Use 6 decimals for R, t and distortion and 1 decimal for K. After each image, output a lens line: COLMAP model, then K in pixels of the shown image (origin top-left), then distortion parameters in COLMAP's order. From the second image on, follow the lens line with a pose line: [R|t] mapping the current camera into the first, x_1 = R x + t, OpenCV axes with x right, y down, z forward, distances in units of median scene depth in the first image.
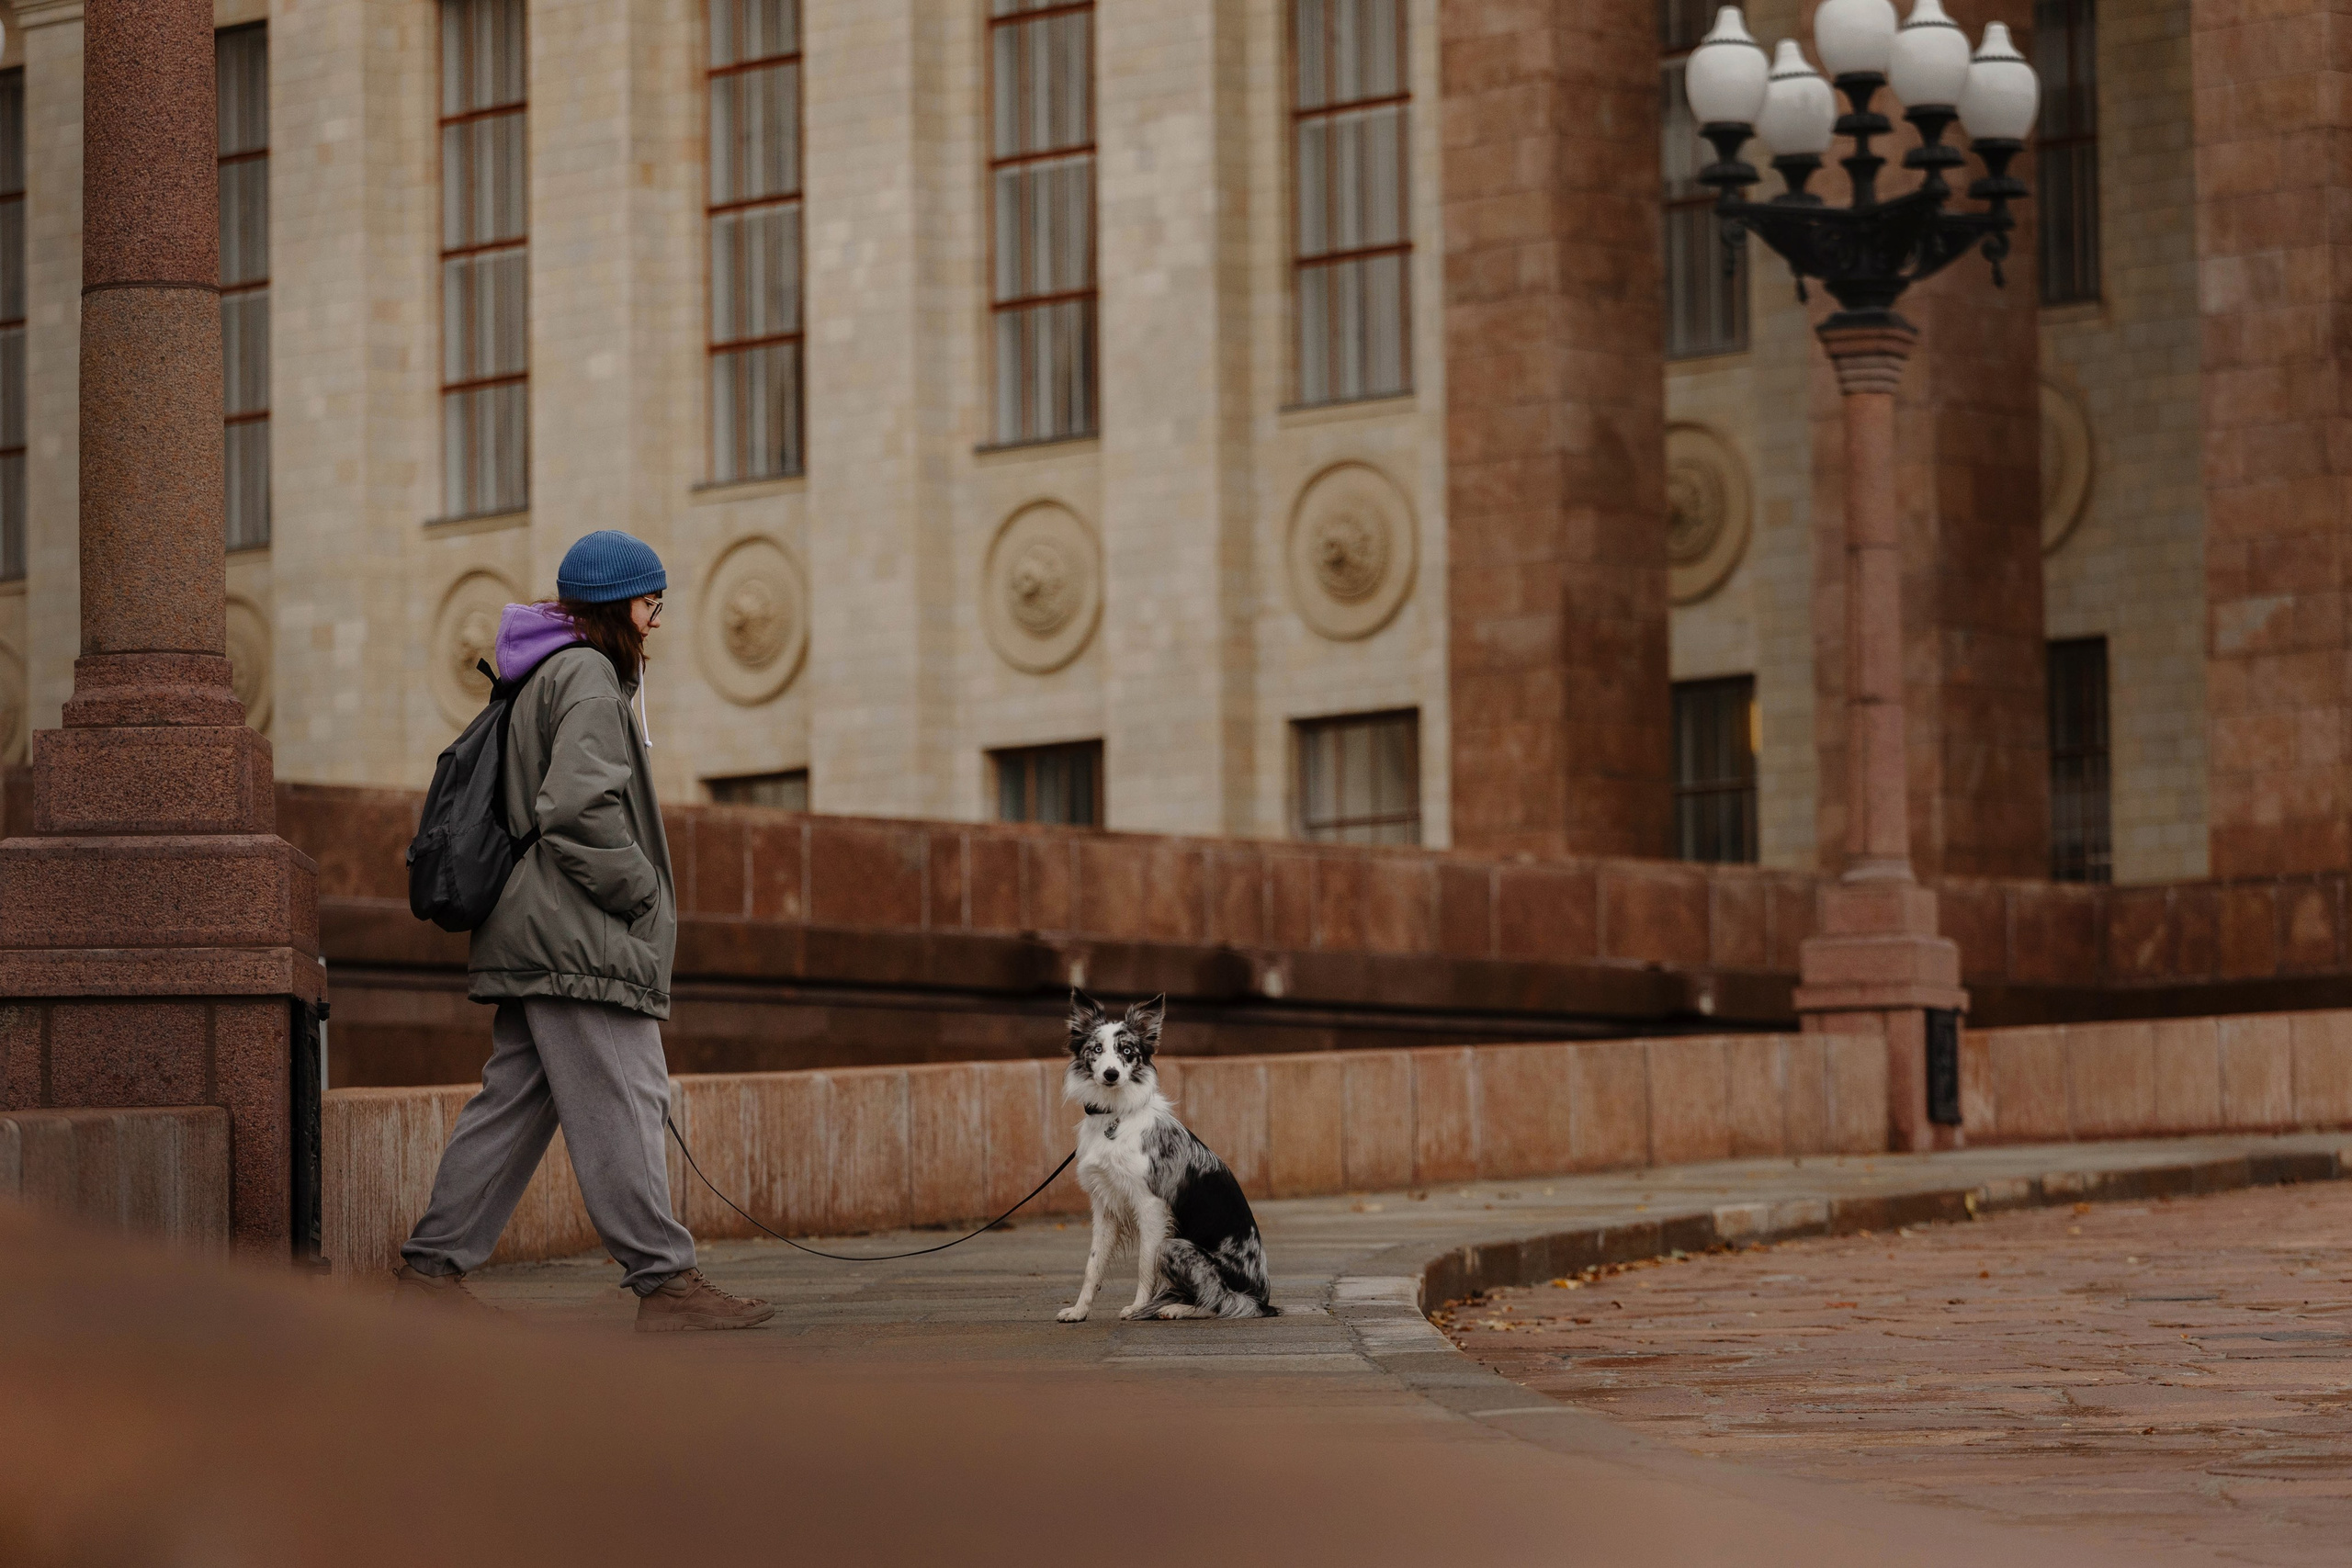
lens RADIAL K [[9291.3, 0, 1178.5], [0, 9291.3, 936.1], [0, 0, 1]] dist [-0.097601, -1.392049]
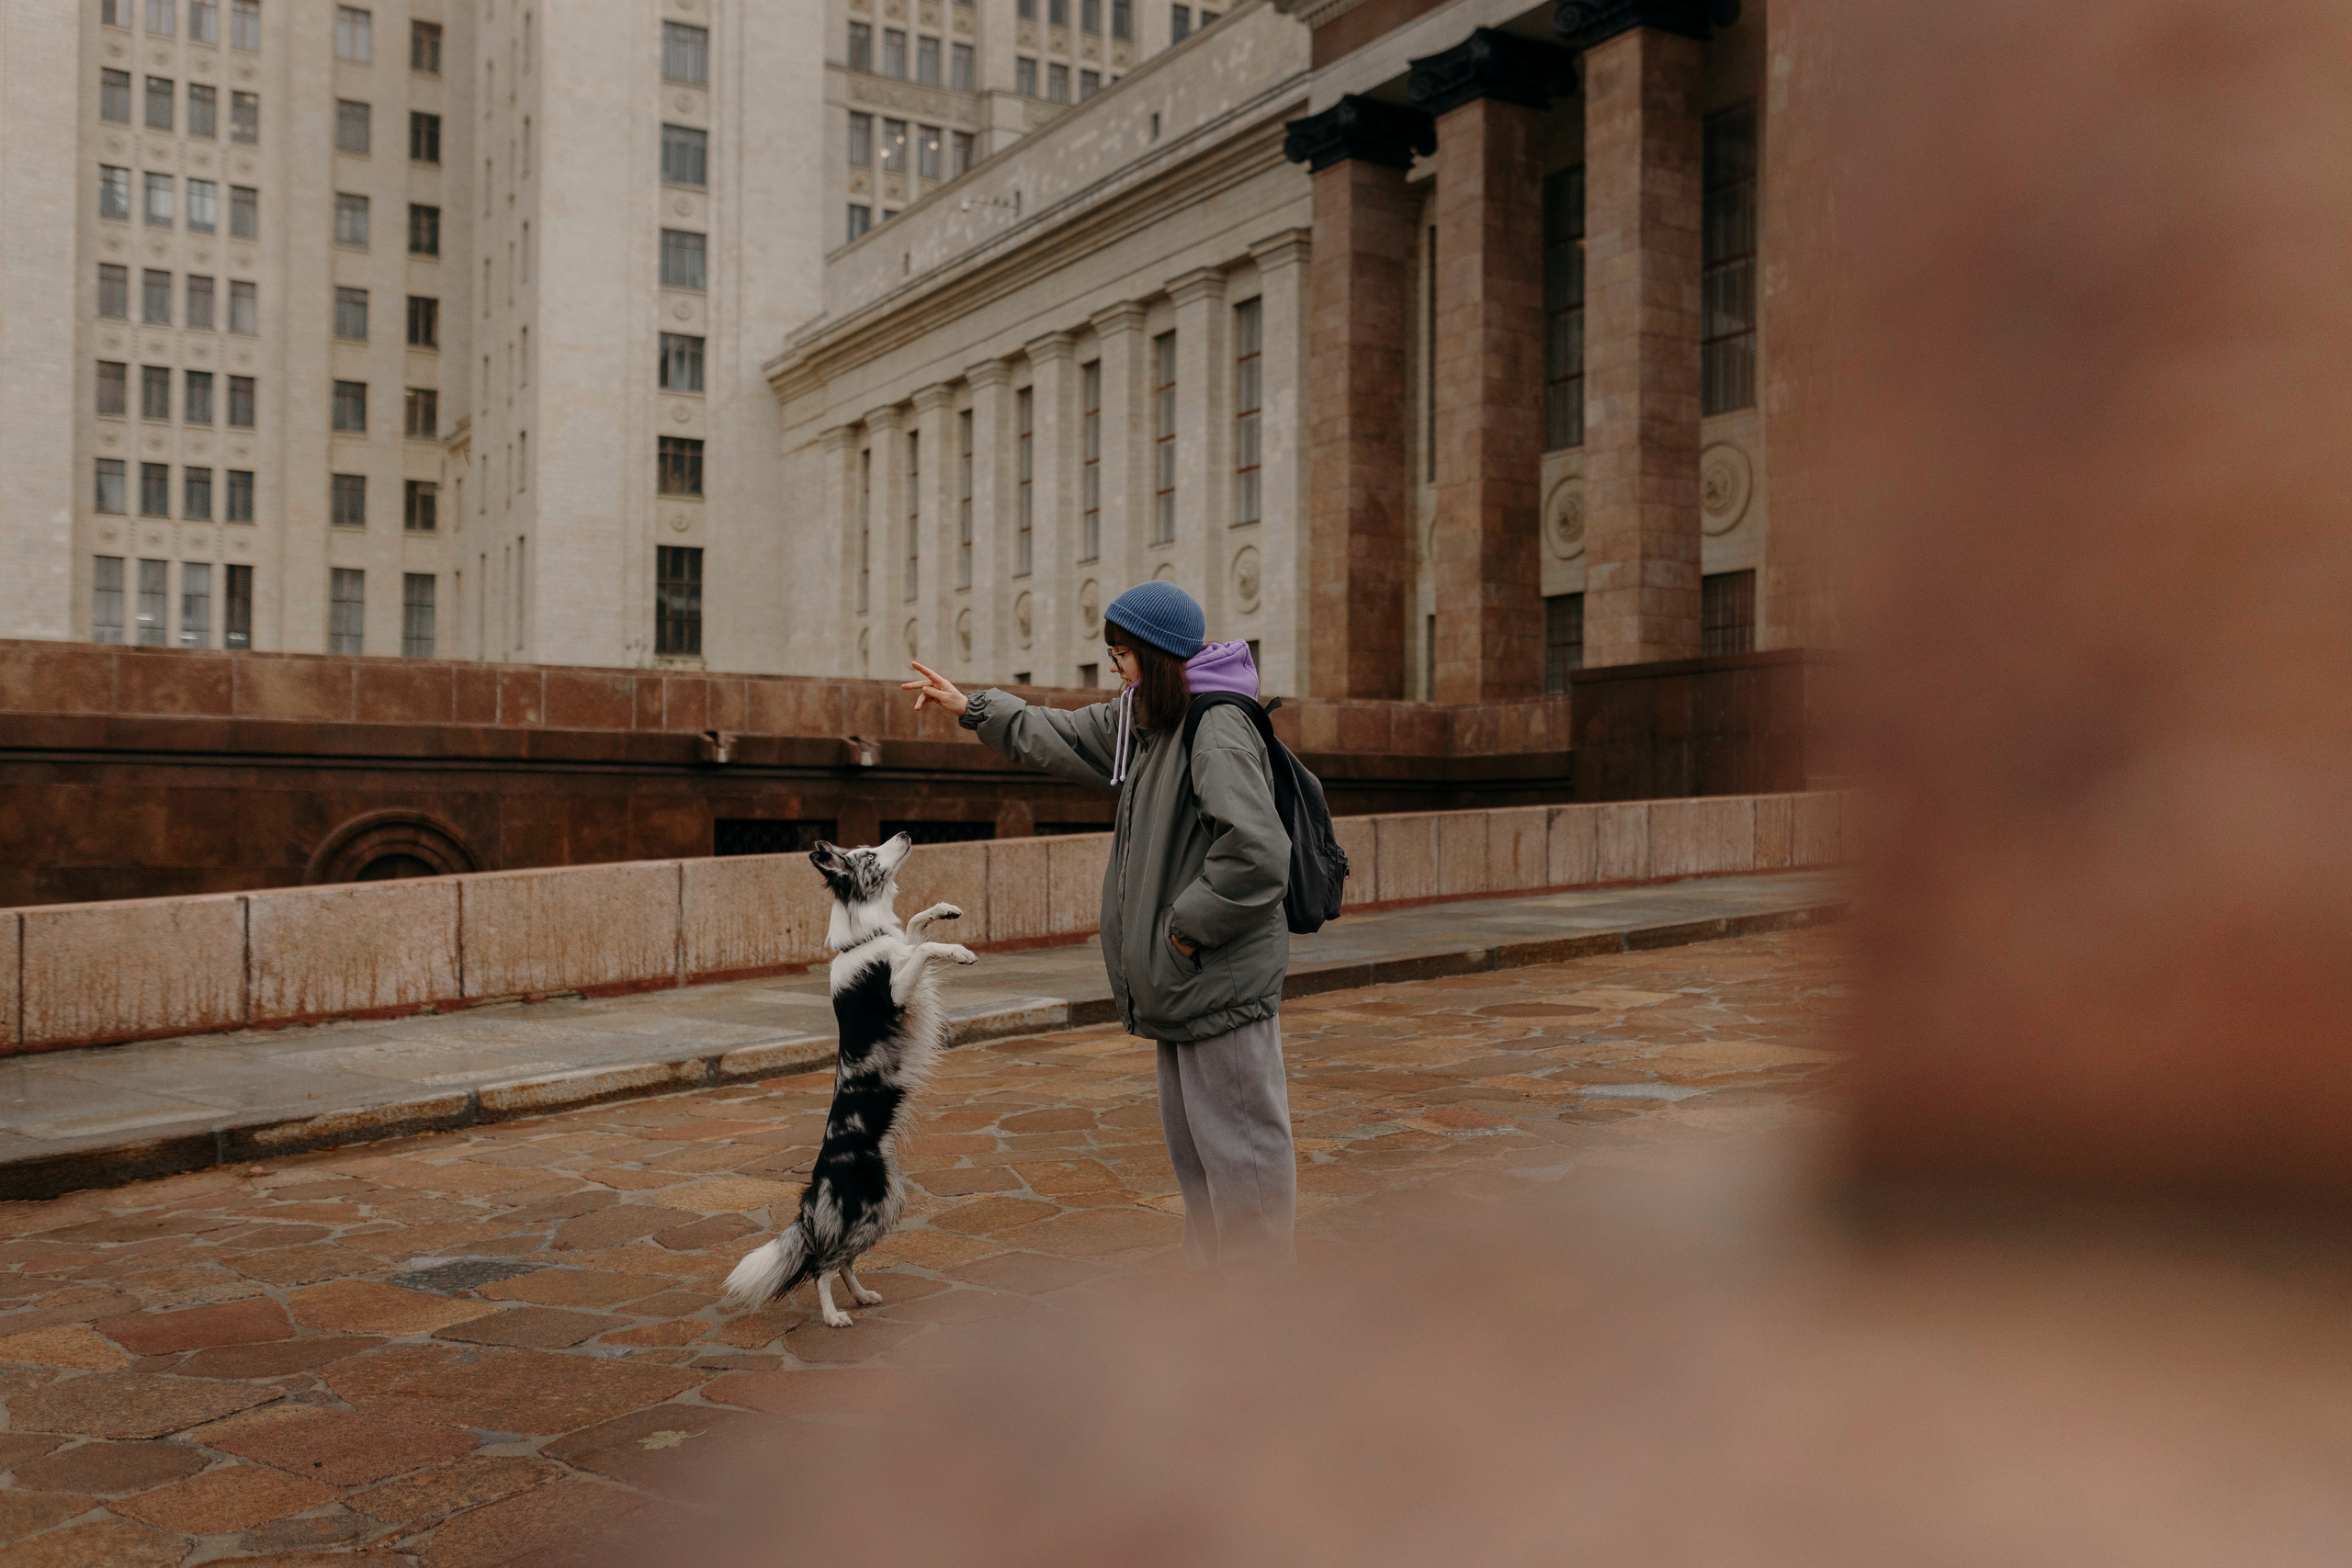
lens RADIAL K [[2213.4, 0, 1219.3], [0, 2213.4, 792.5], [0, 0, 1]] dist [0.001844, 0.012909]
pose [[0.971792, 0.013576, -0.235448, 0.151007], [-0.003690, 0.999095, 0.042378, -0.005861], [0.235811, -0.040314, 0.970962, 0.498160]]
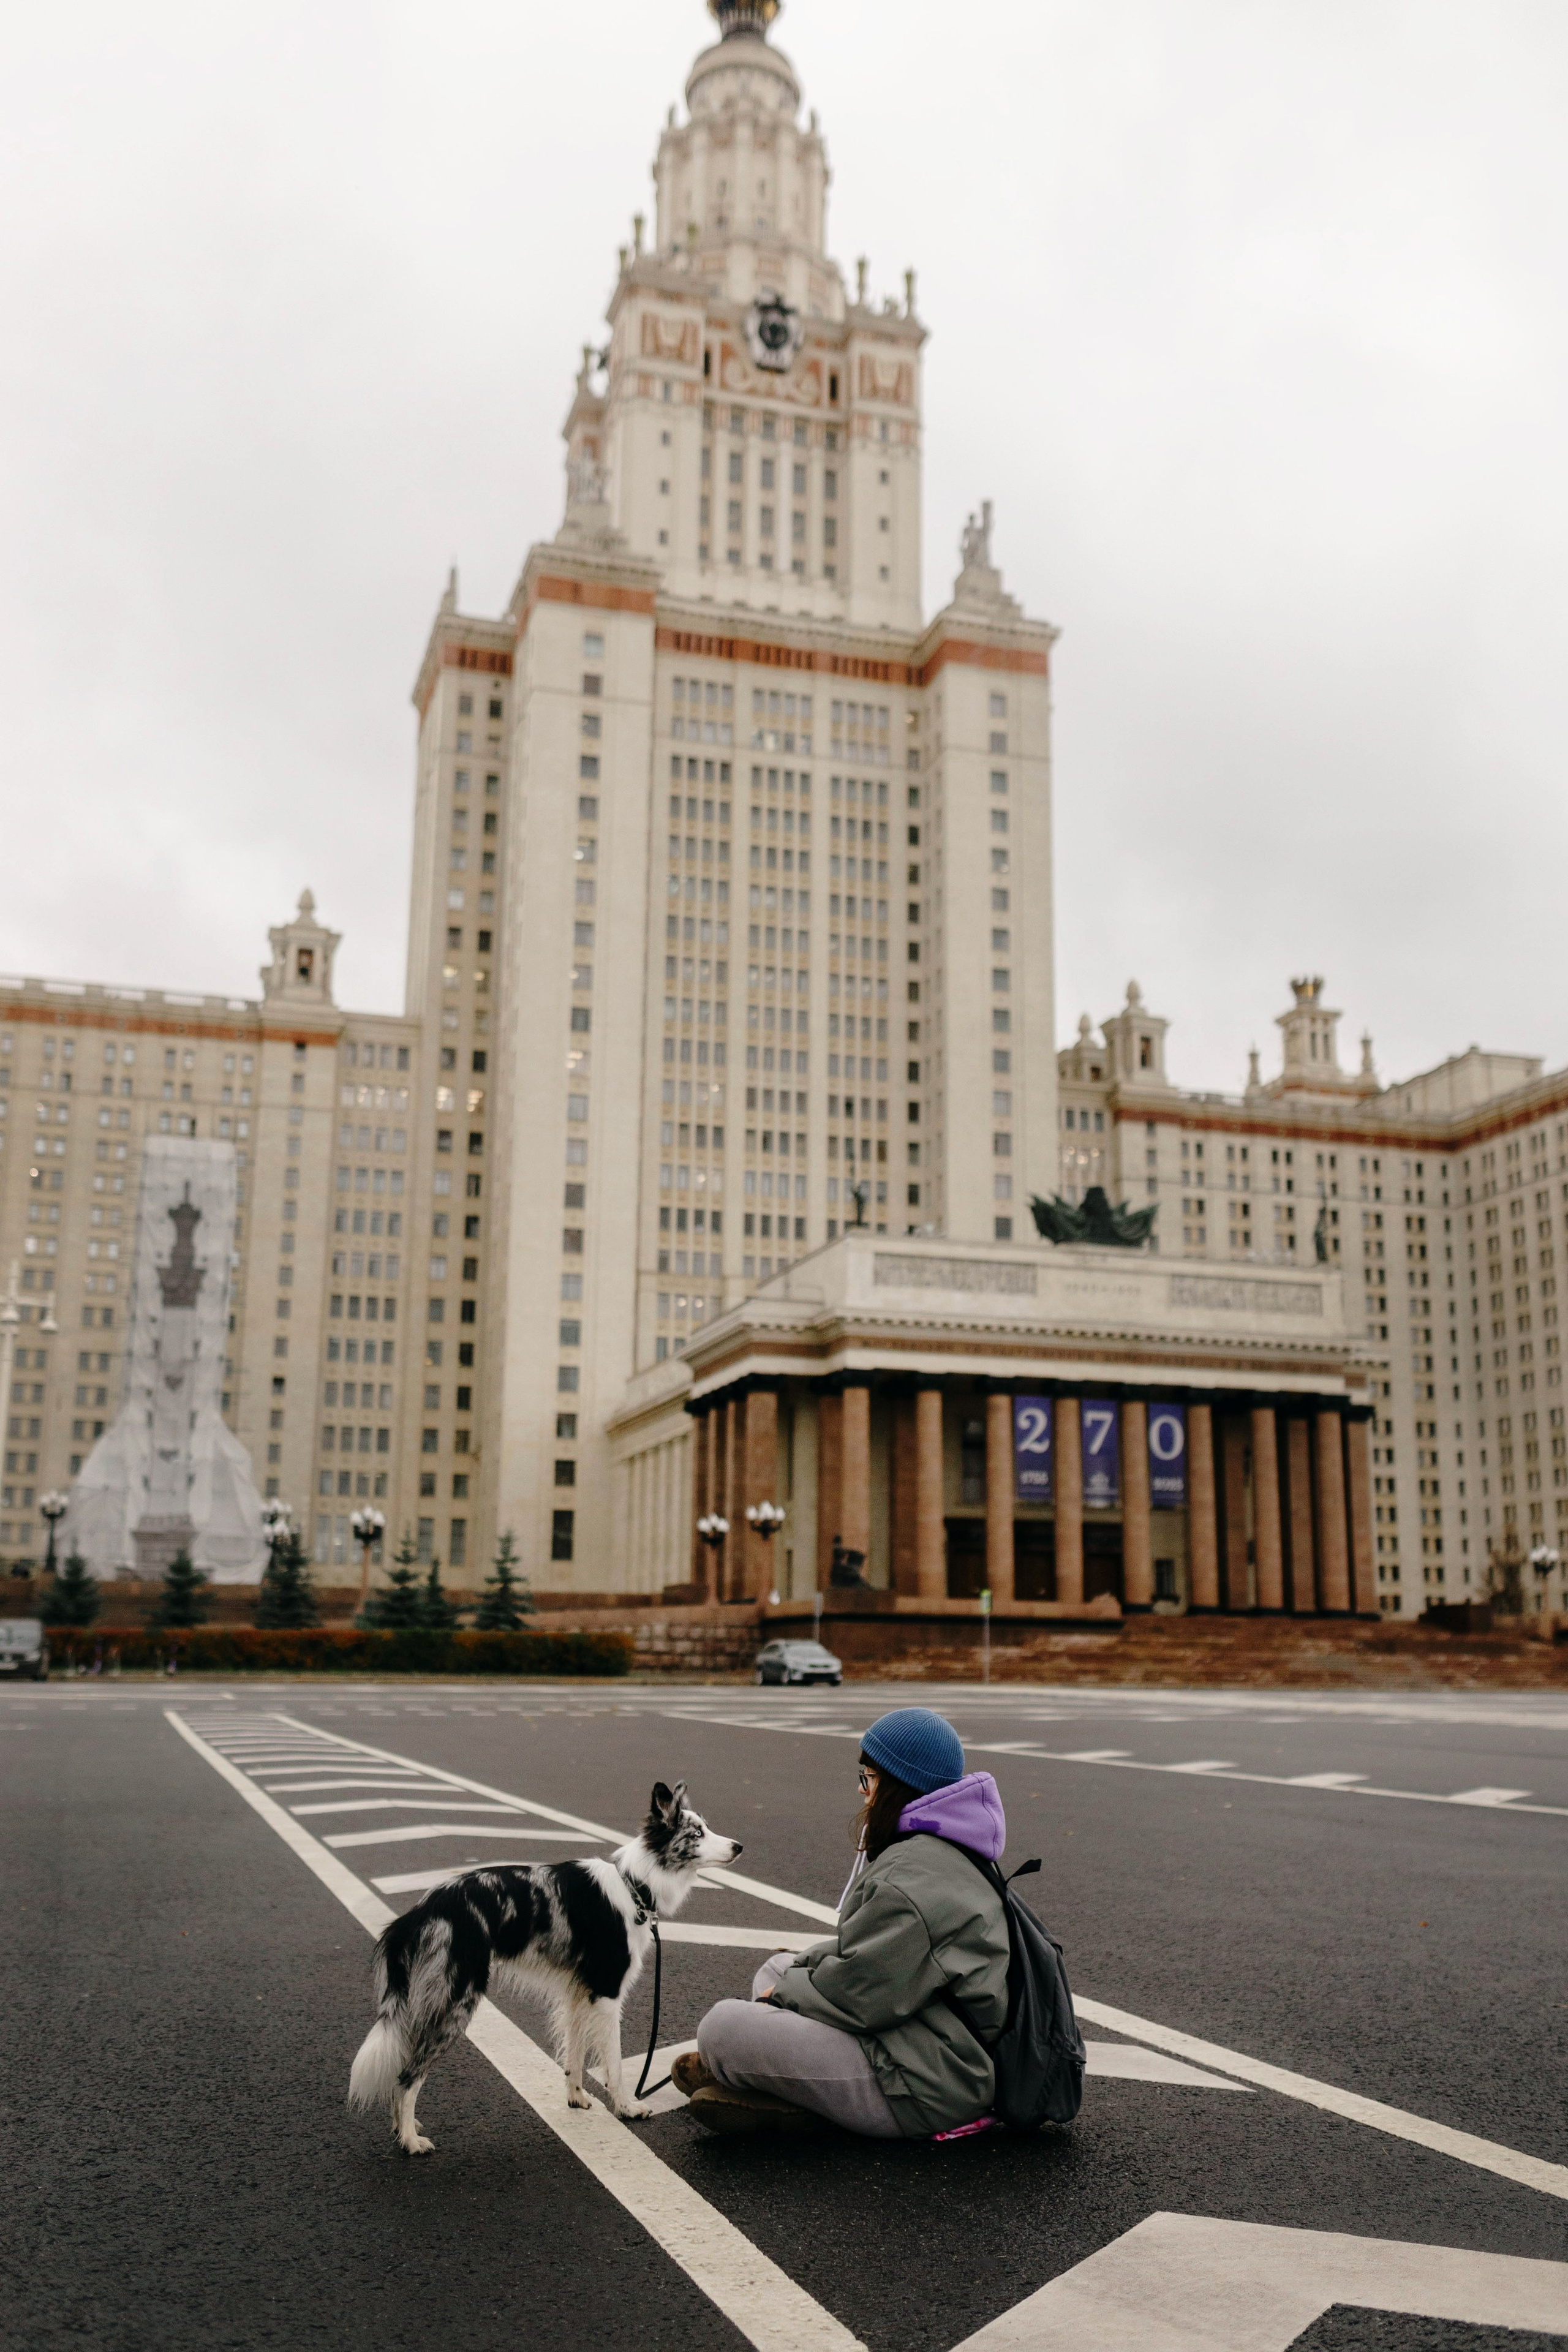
lens RADIAL K [[2213.6, 0, 784.0], [0, 2213.6, 1176.0], [0, 0, 1]] dist [0.001844, 0.012909]
pose [[0.884934, -0.081241, -0.458576, 0.992608], [0.005260, 0.986348, -0.164589, -0.041280], [0.465687, 0.143238, 0.873280, -0.557315]]
